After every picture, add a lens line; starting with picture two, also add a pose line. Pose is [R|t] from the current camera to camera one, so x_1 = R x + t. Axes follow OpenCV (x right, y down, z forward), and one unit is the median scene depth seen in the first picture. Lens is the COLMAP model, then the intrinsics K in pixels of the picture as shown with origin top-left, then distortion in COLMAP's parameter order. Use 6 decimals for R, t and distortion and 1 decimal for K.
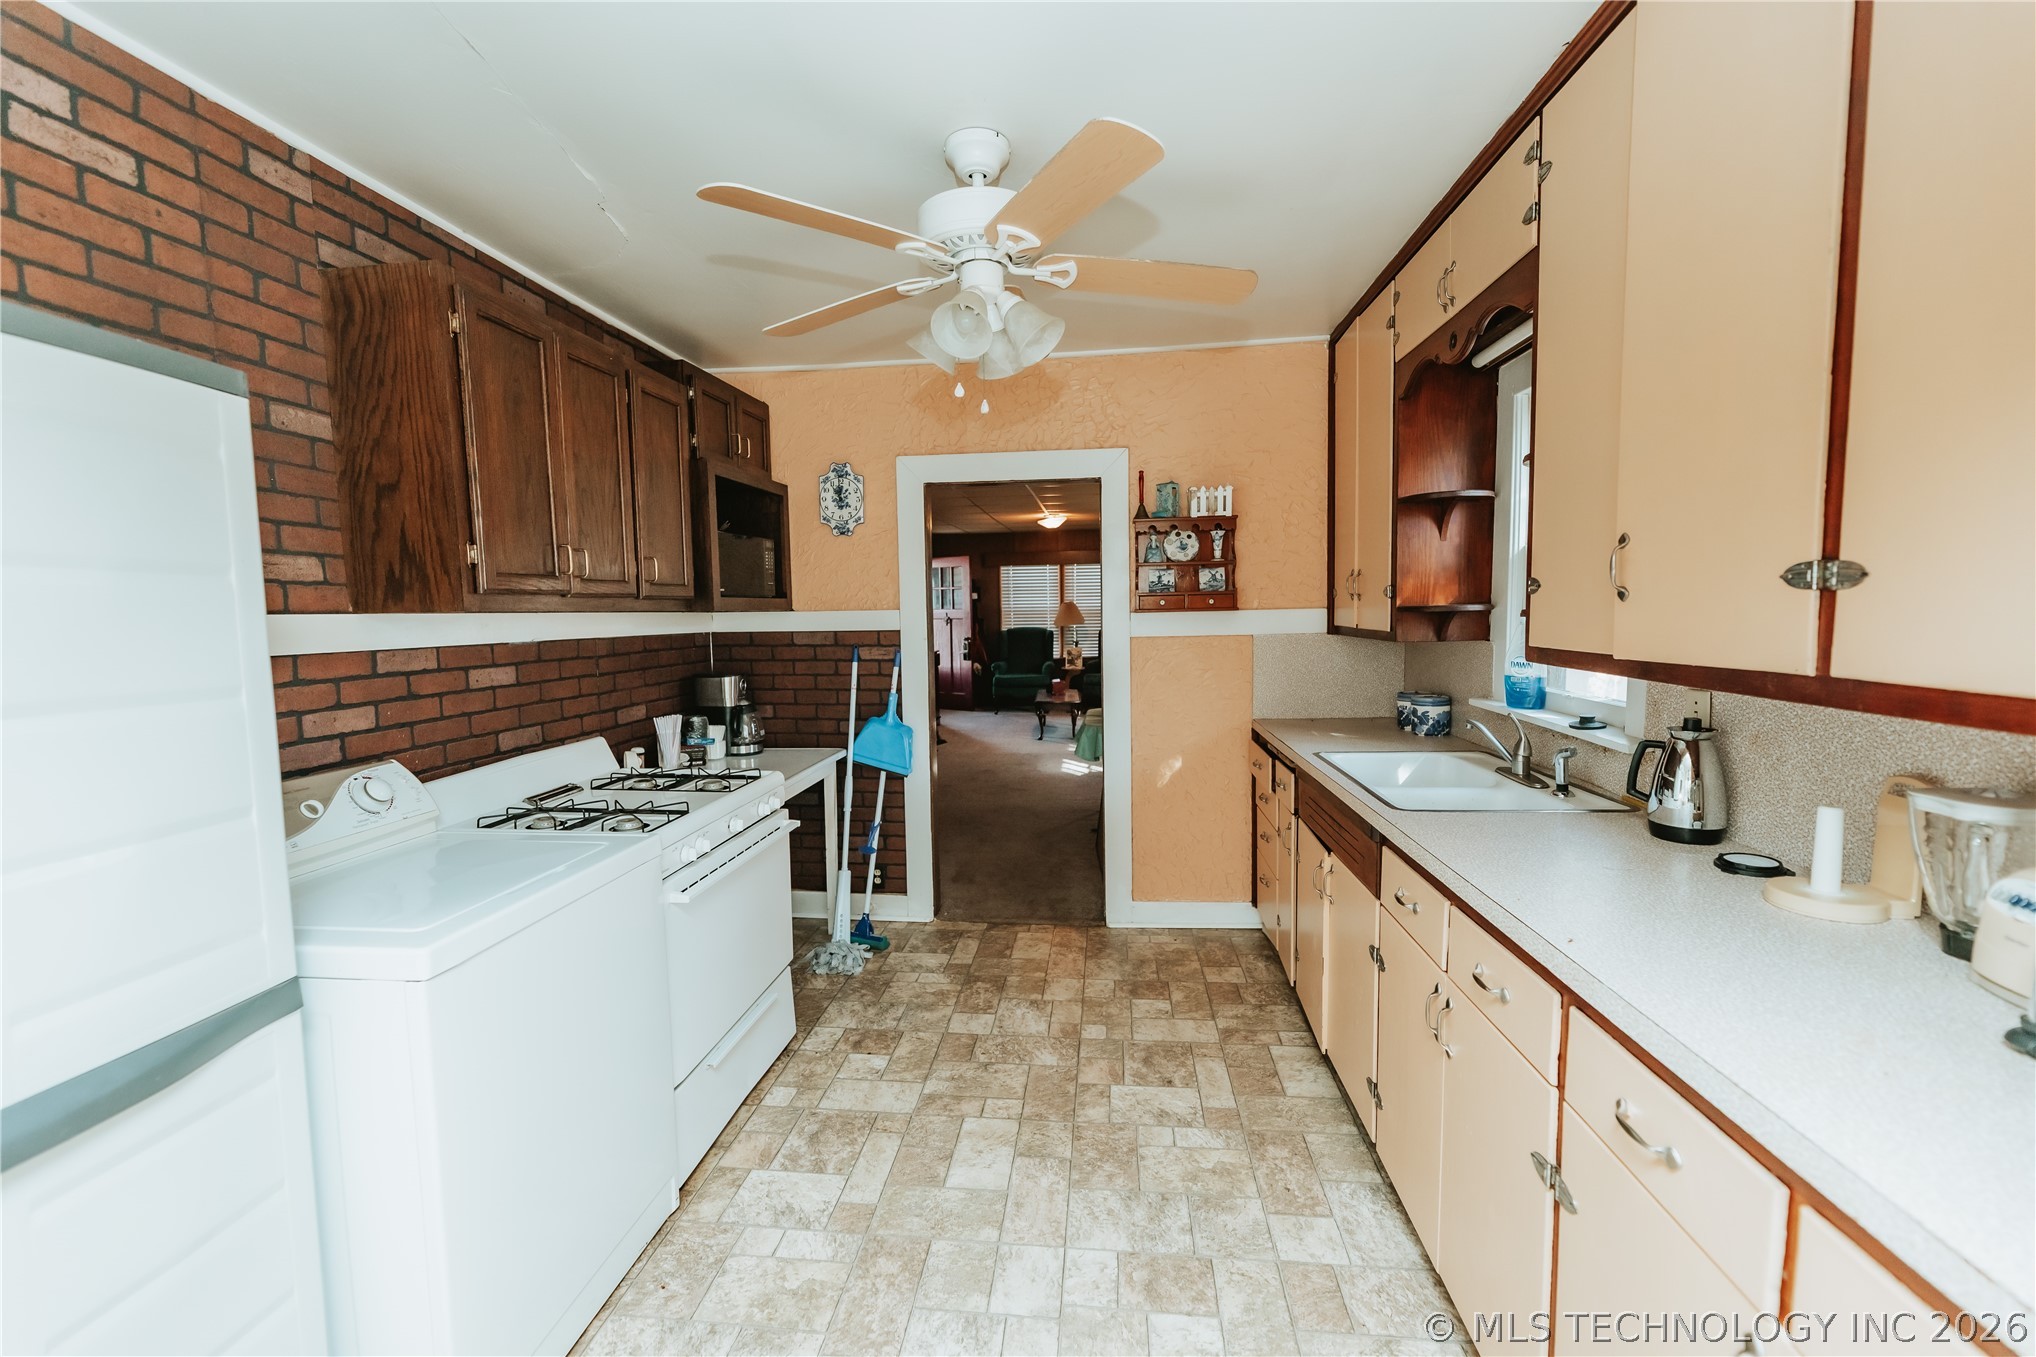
lens RADIAL K [[804.8, 0, 1018.0], [0, 804.8, 678.5], [0, 0, 1]] dist [0.000797, 0.000020]
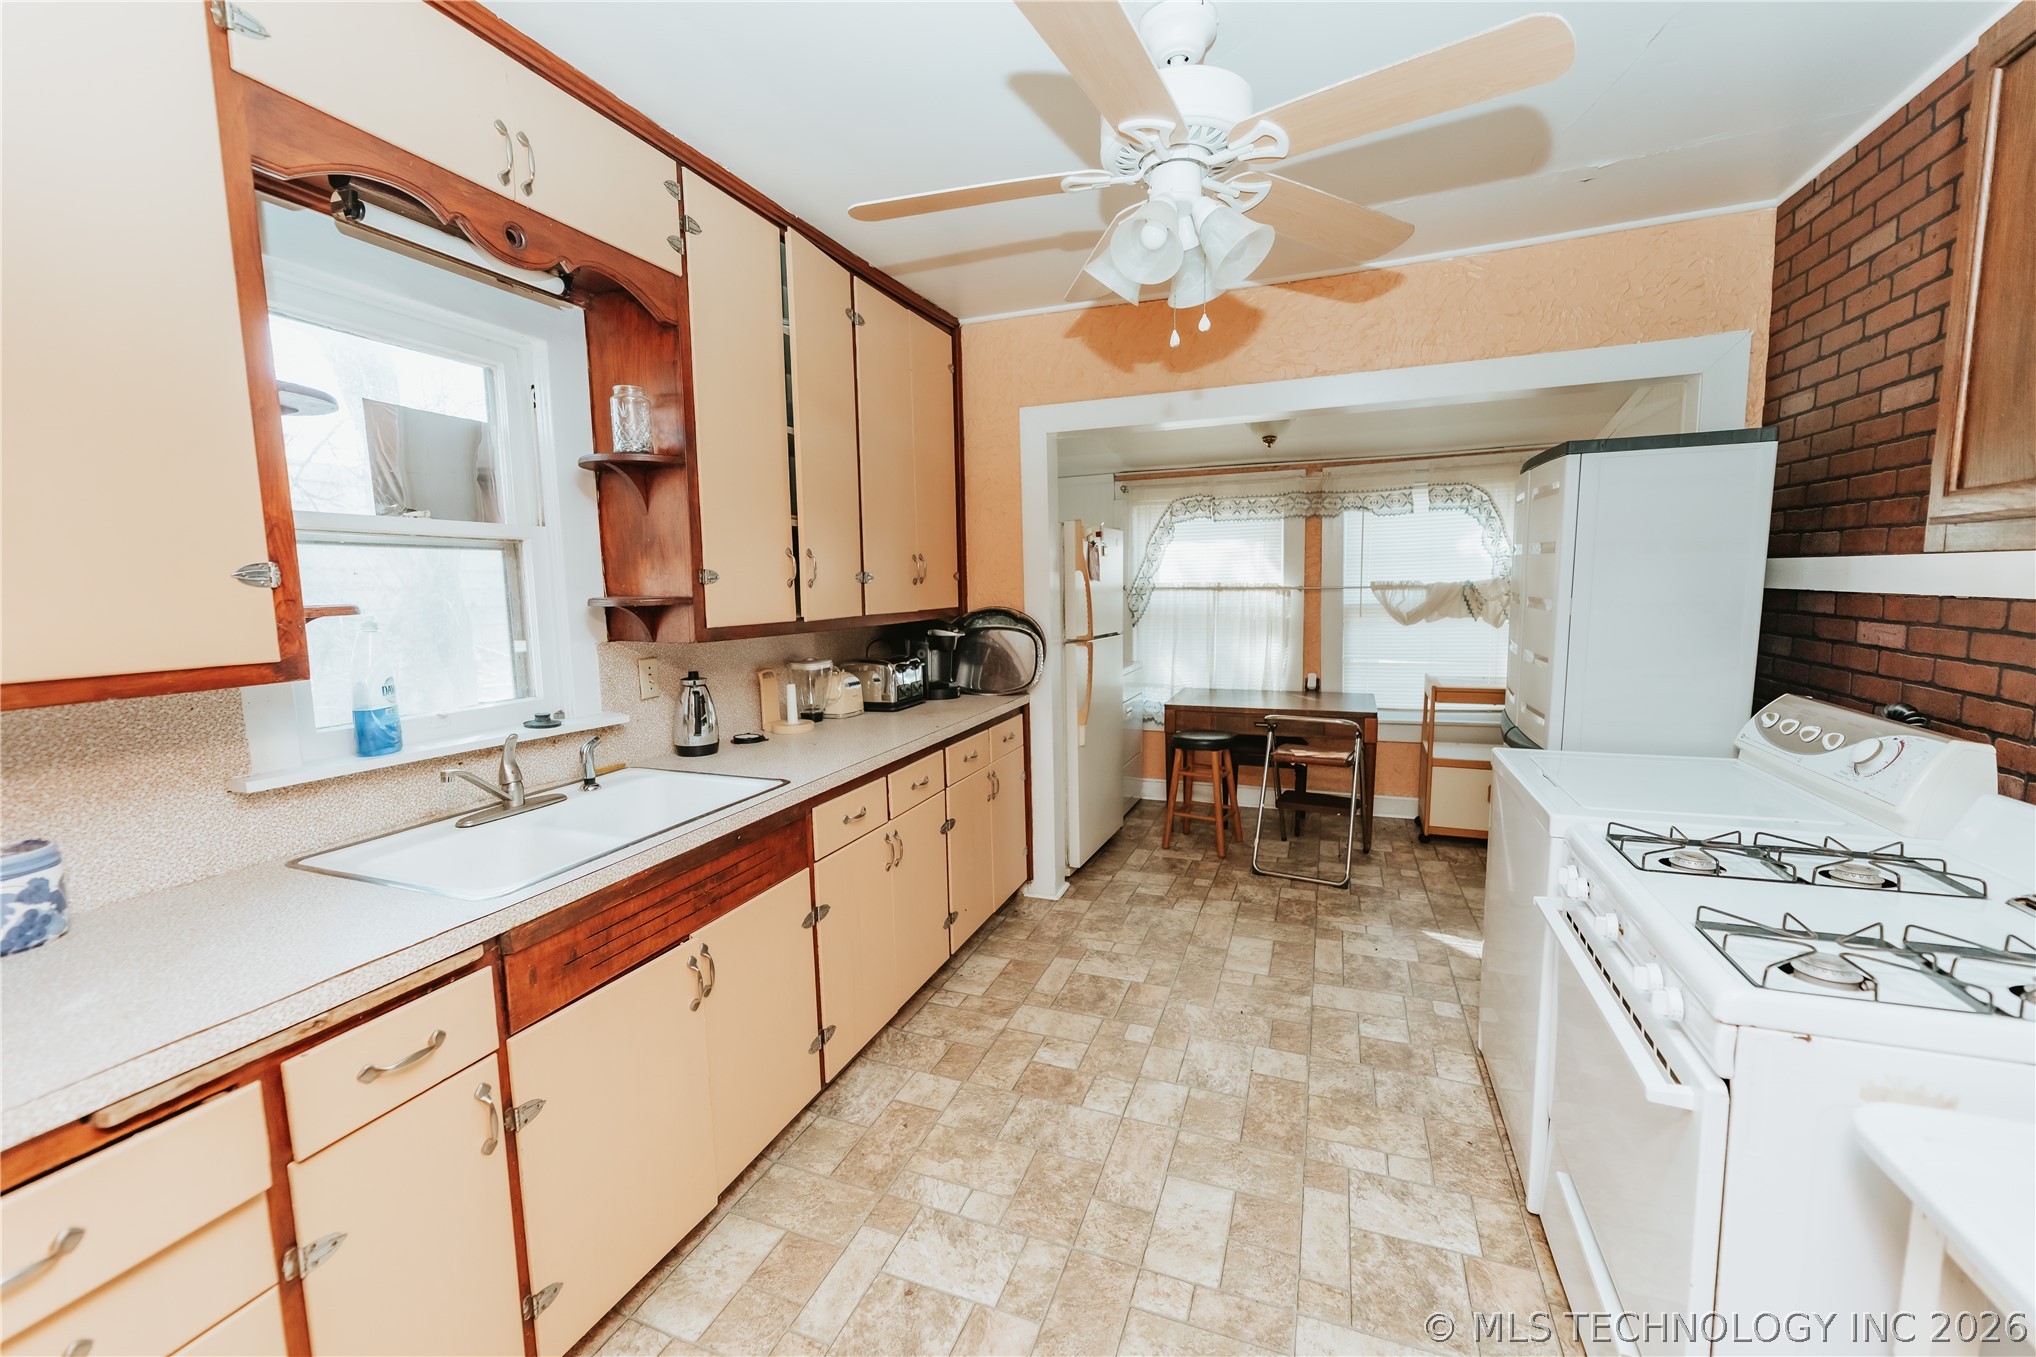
lens RADIAL K [[804.8, 0, 1018.0], [0, 804.8, 678.5], [0, 0, 1]] dist [0.000797, 0.000020]
pose [[-0.965793, 0.001259, 0.259313, -0.012862], [0.056814, 0.976720, 0.206859, -0.172729], [-0.253016, 0.214515, -0.943380, 1.939137]]
